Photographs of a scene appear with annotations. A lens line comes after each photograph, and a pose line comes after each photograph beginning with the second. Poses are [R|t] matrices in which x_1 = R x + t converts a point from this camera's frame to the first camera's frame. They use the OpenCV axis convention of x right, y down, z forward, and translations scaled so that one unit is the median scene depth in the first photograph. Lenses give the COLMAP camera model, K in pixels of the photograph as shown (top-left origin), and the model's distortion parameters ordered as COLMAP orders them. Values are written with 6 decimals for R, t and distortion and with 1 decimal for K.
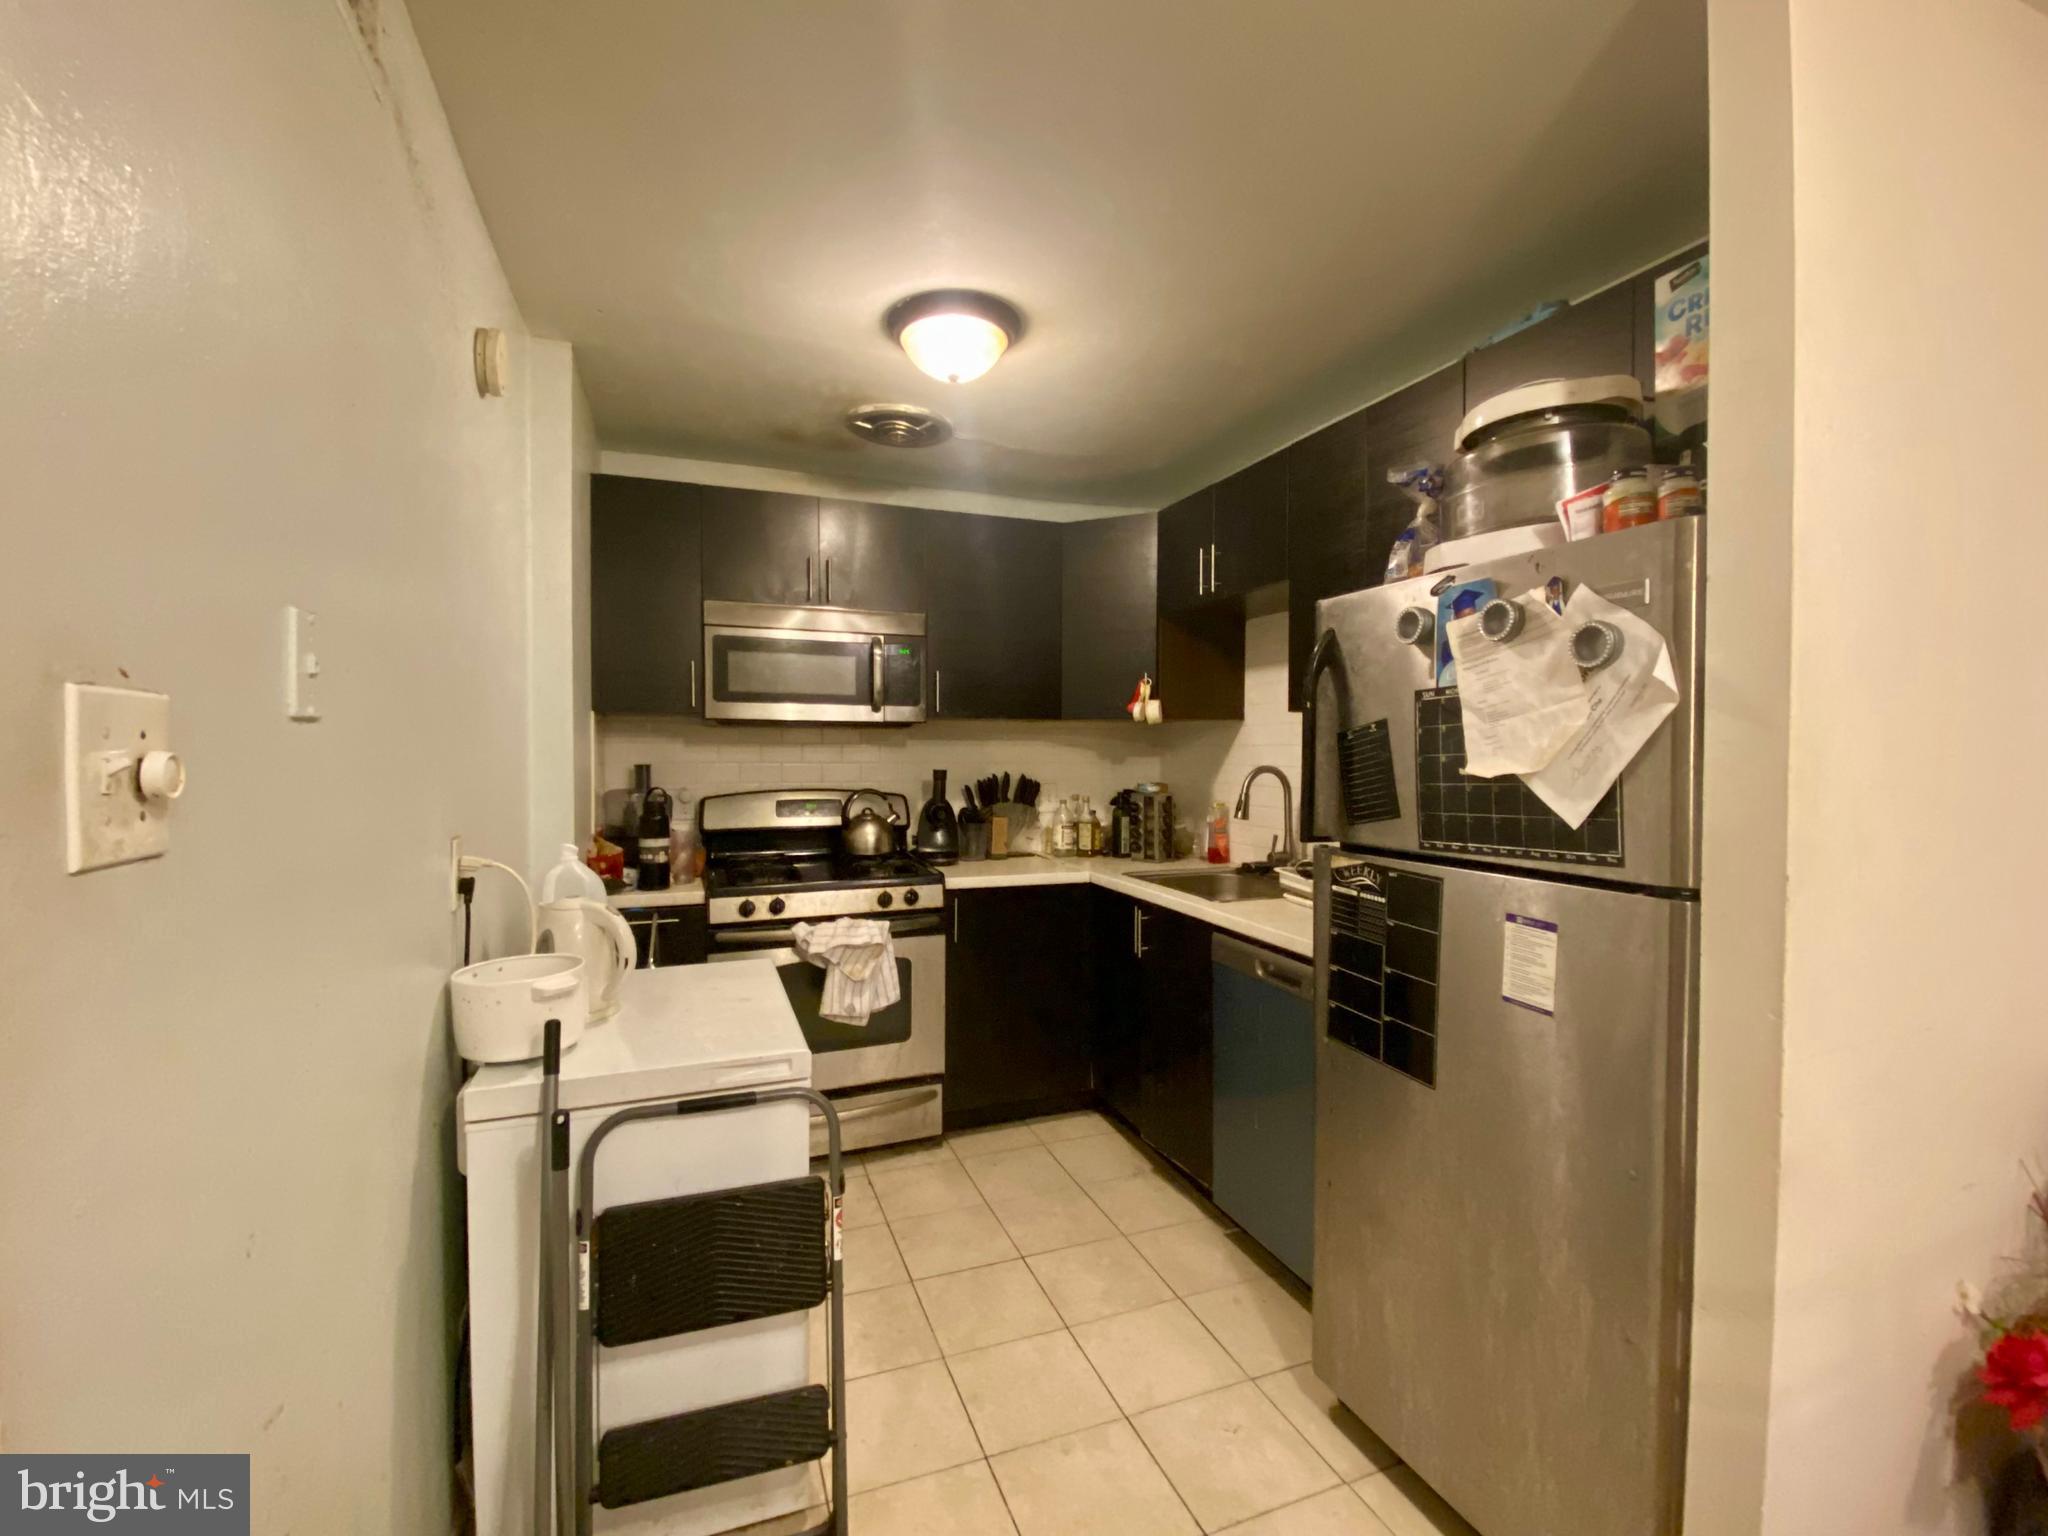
lens RADIAL K [[895.1, 0, 1024.0], [0, 895.1, 768.0], [0, 0, 1]] dist [0.020188, -0.021655]
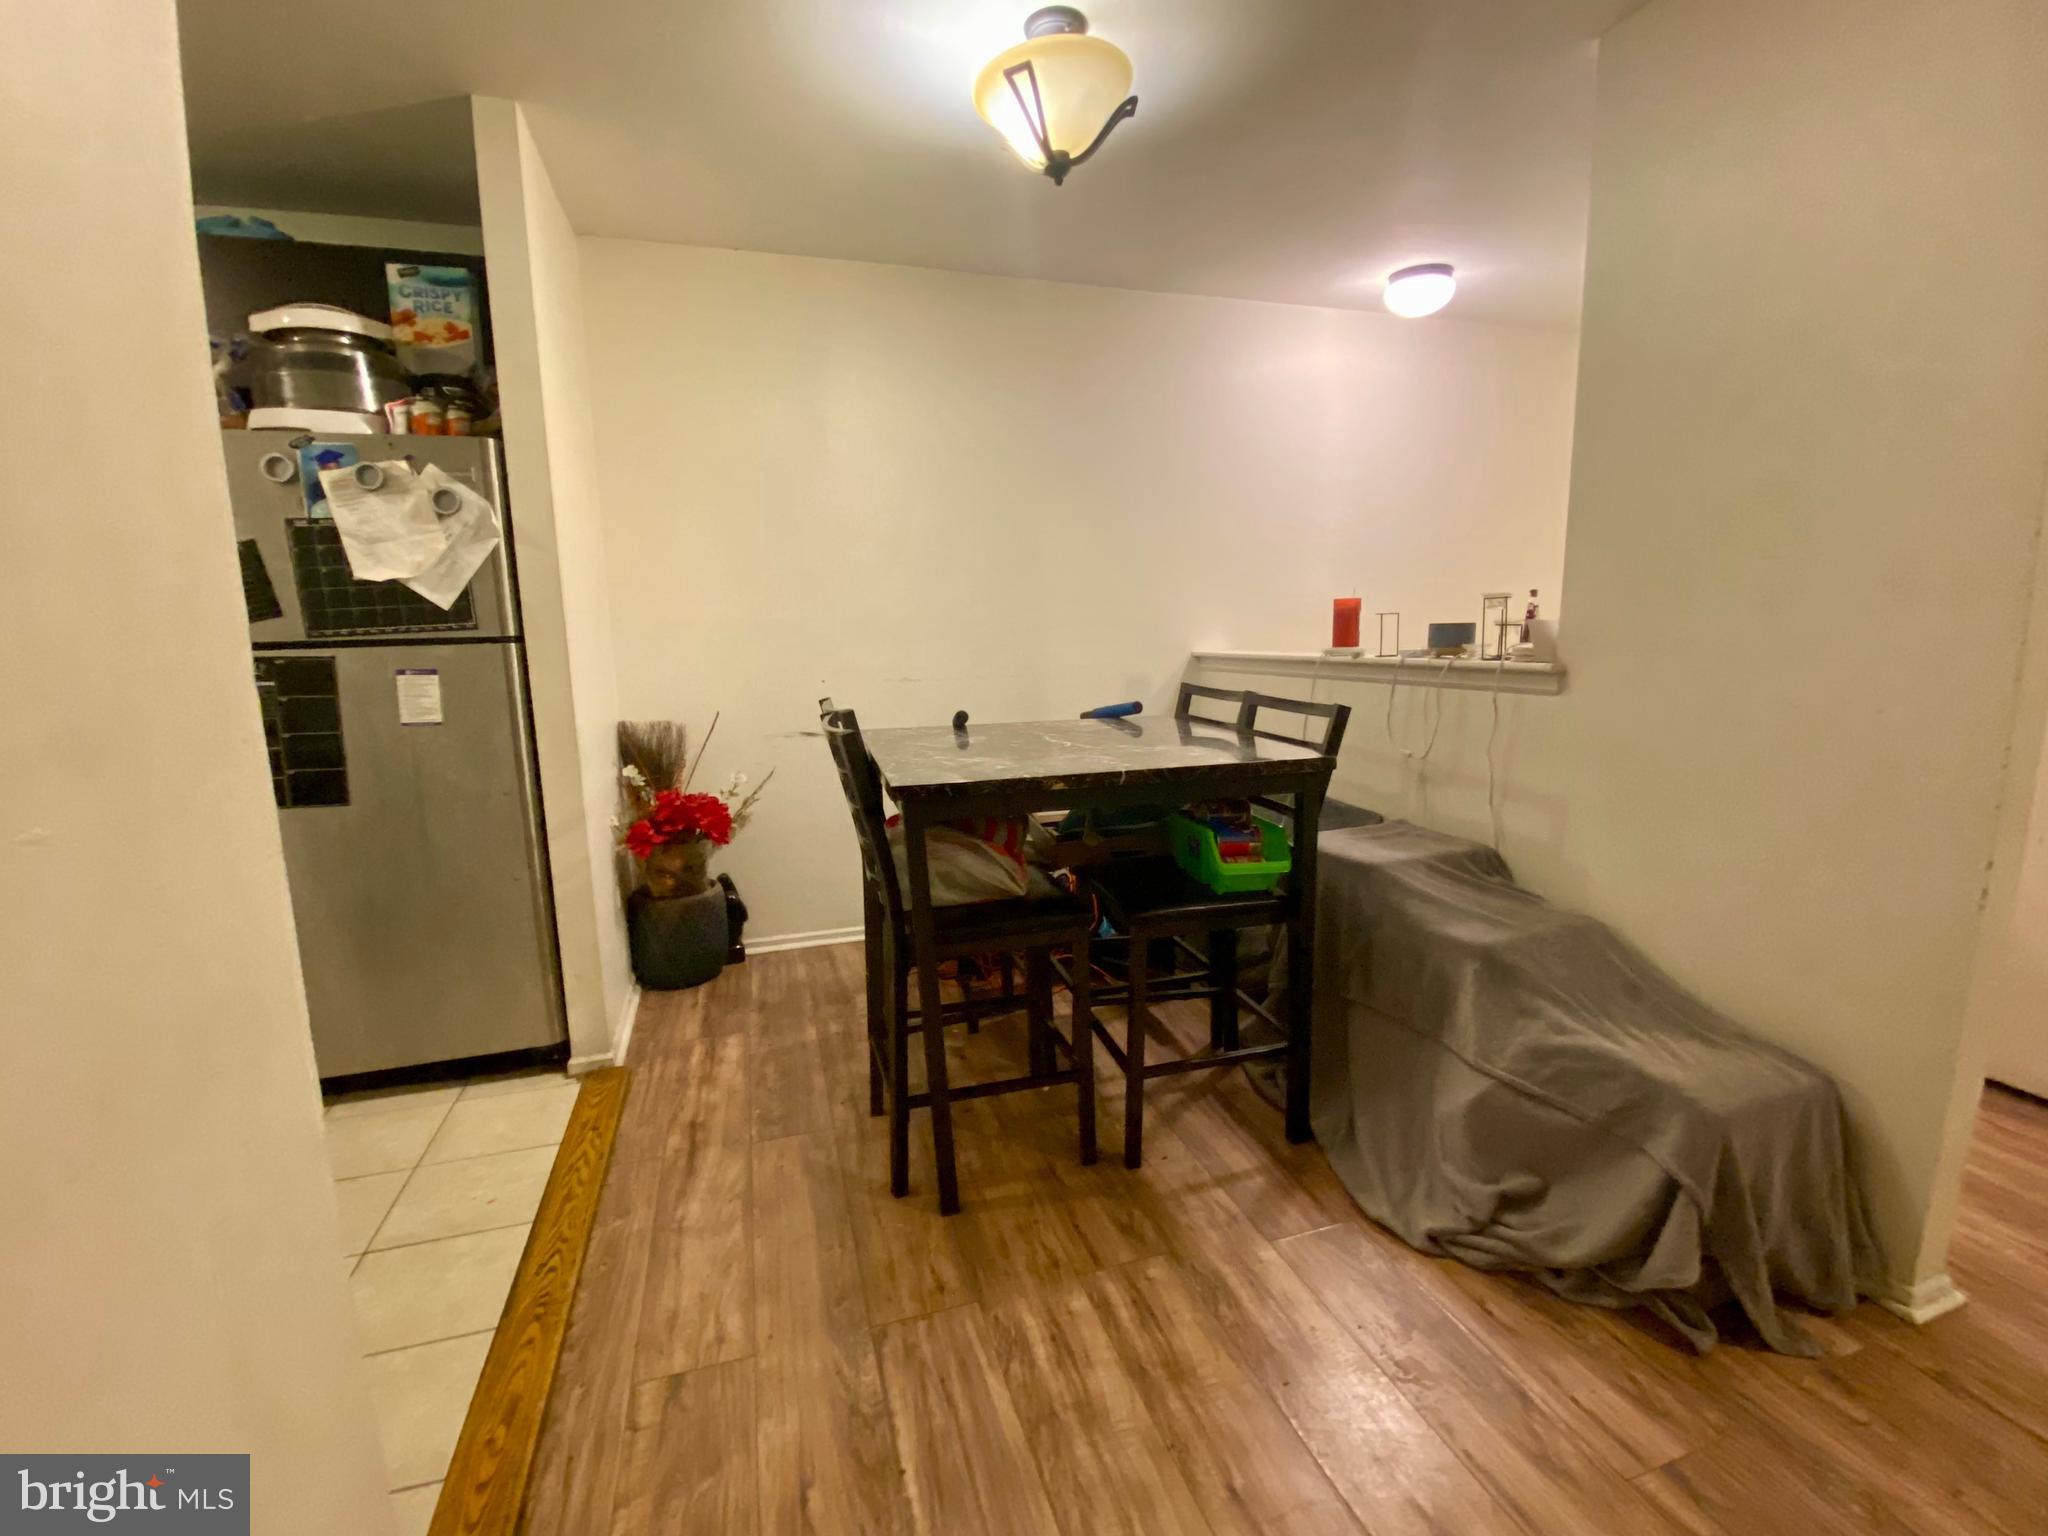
lens RADIAL K [[895.1, 0, 1024.0], [0, 895.1, 768.0], [0, 0, 1]] dist [0.020188, -0.021655]
pose [[0.064724, -0.155482, 0.985716, -0.880703], [0.045858, 0.987207, 0.152706, 0.128280], [-0.996849, 0.035319, 0.071026, -0.178971]]
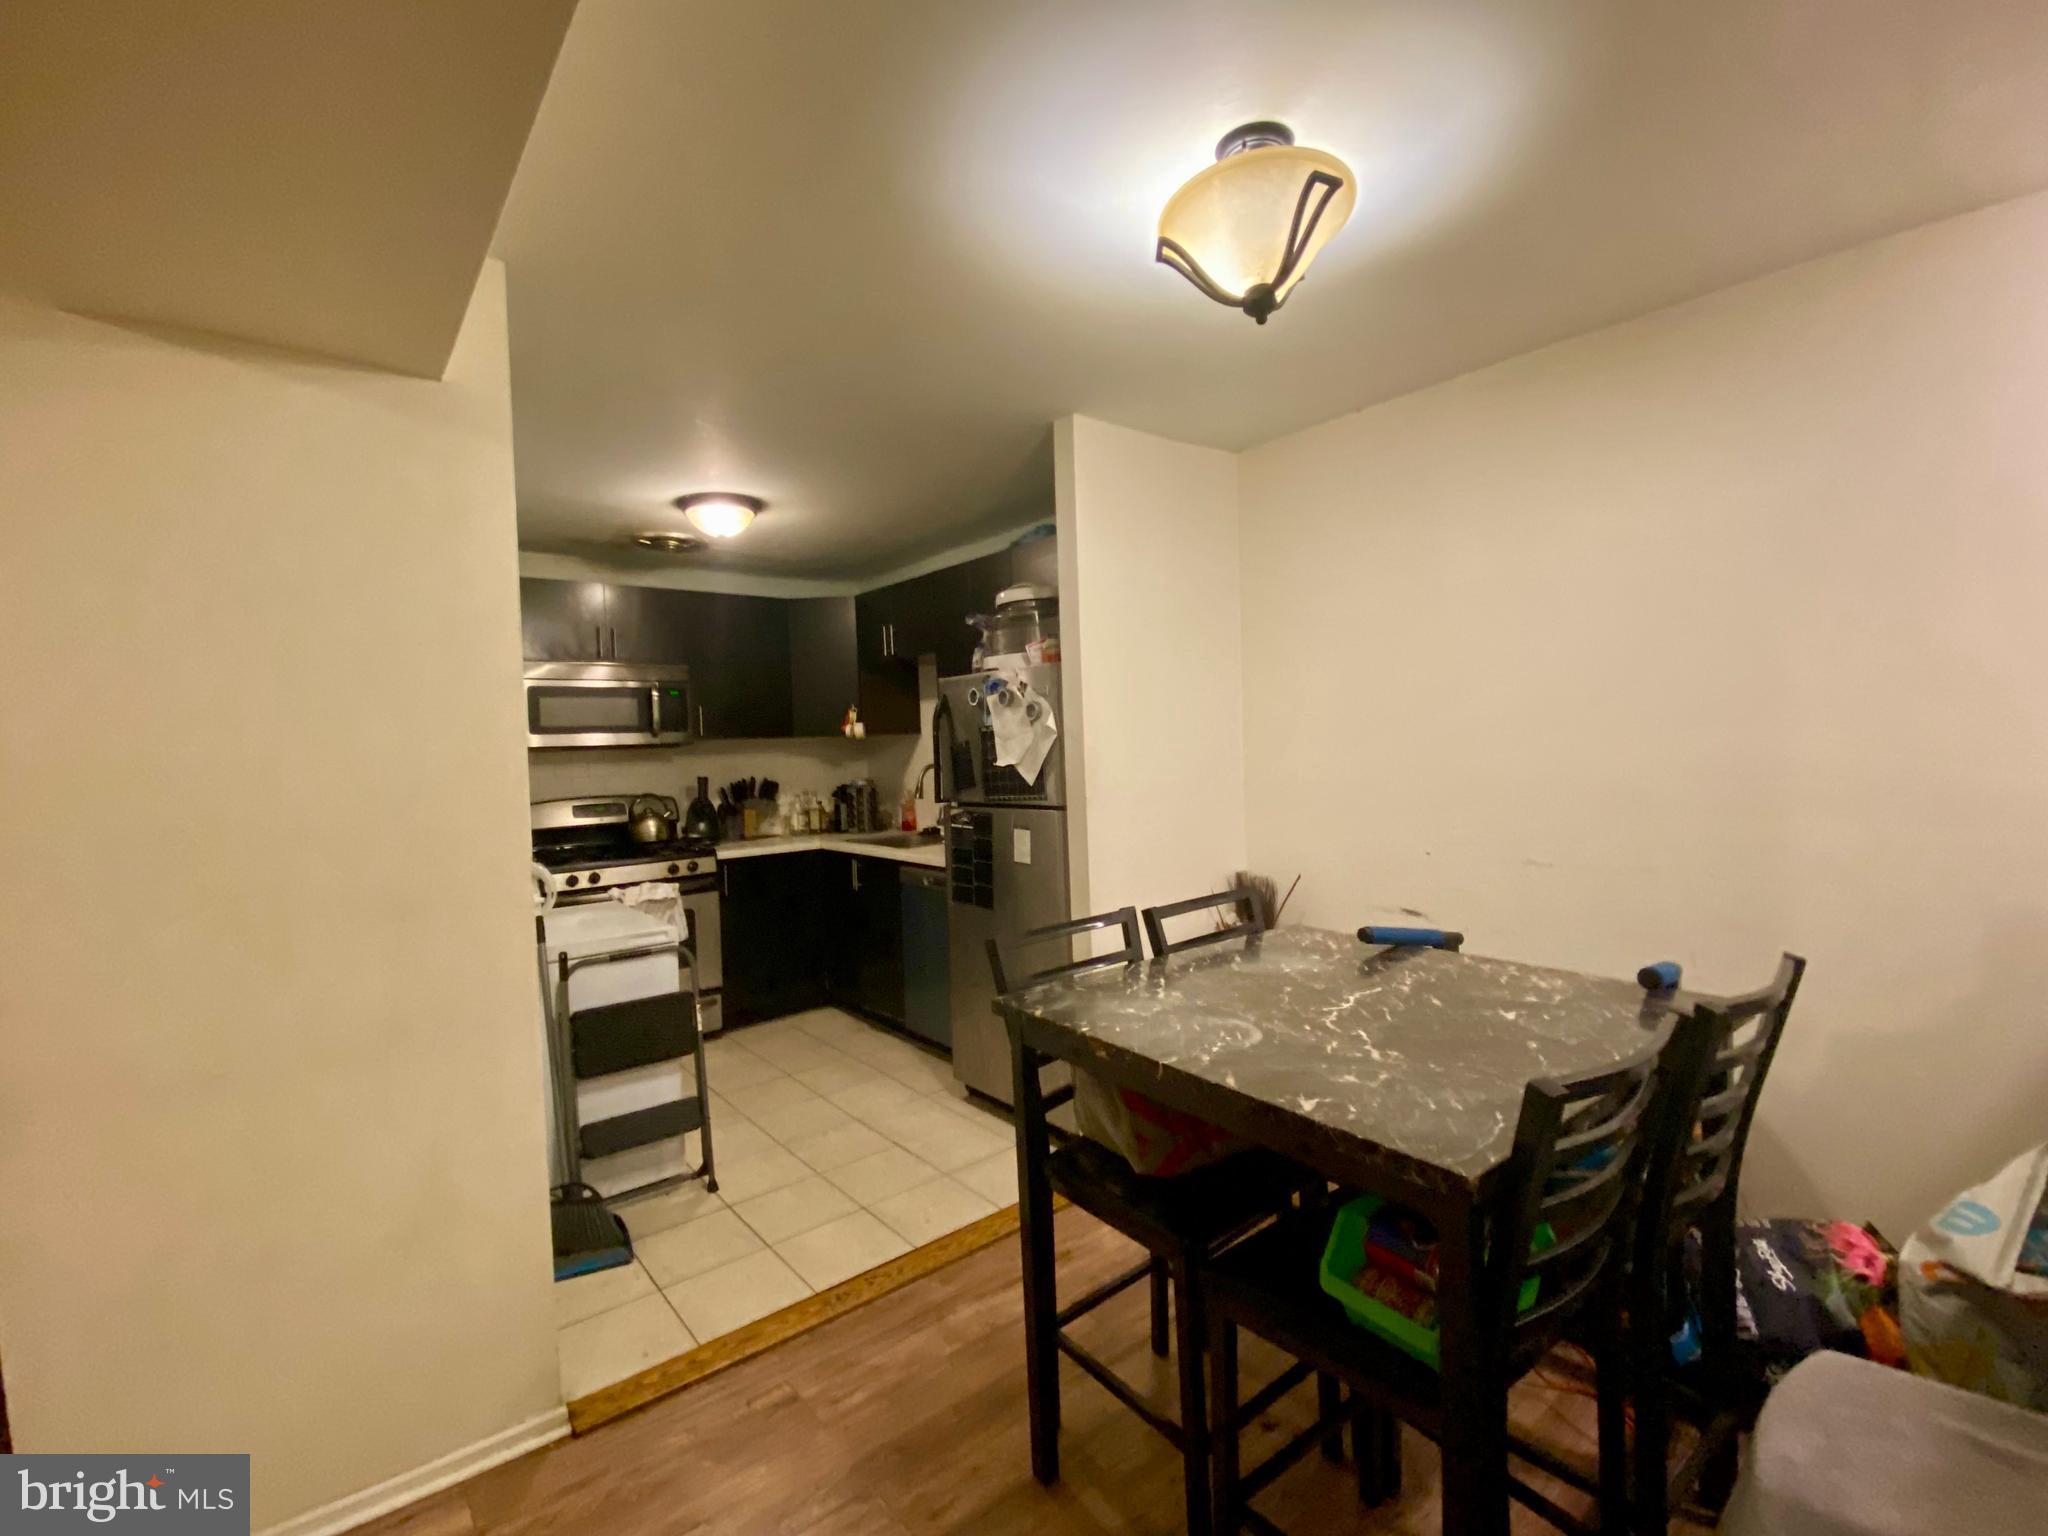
lens RADIAL K [[894.5, 0, 1040.1], [0, 894.5, 763.9], [0, 0, 1]] dist [0.070182, -0.065491]
pose [[0.945088, -0.044185, 0.323815, -0.119849], [0.045314, 0.998965, 0.004056, -0.000266], [-0.323659, 0.010840, 0.946112, -1.072146]]
